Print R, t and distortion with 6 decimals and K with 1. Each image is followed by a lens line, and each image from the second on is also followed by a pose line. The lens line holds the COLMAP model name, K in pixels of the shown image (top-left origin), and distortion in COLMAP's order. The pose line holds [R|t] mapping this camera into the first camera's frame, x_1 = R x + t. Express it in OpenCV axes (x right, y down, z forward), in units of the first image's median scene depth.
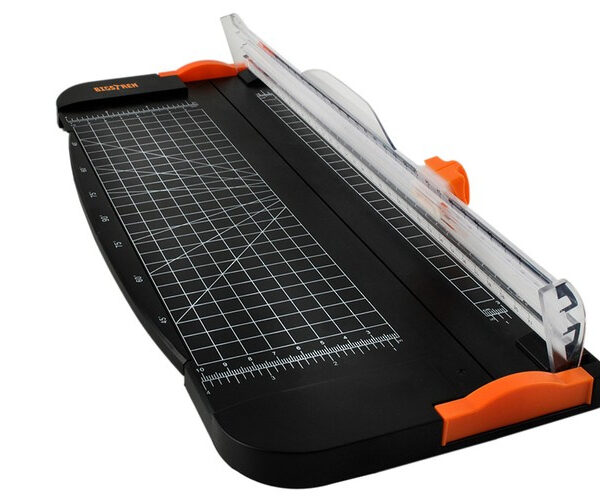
lens RADIAL K [[942.2, 0, 300.0], [0, 942.2, 248.5], [0, 0, 1]] dist [-0.038827, -0.030298]
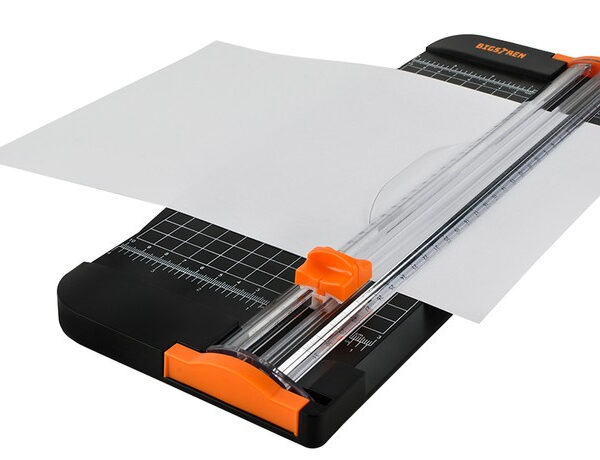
lens RADIAL K [[1234.0, 0, 300.0], [0, 1234.0, 230.0], [0, 0, 1]] dist [0.011534, 0.031972]
pose [[0.560880, 0.412123, -0.718030, 0.837819], [-0.425583, 0.887455, 0.176928, -0.184962], [0.710135, 0.206346, 0.673149, 0.071867]]
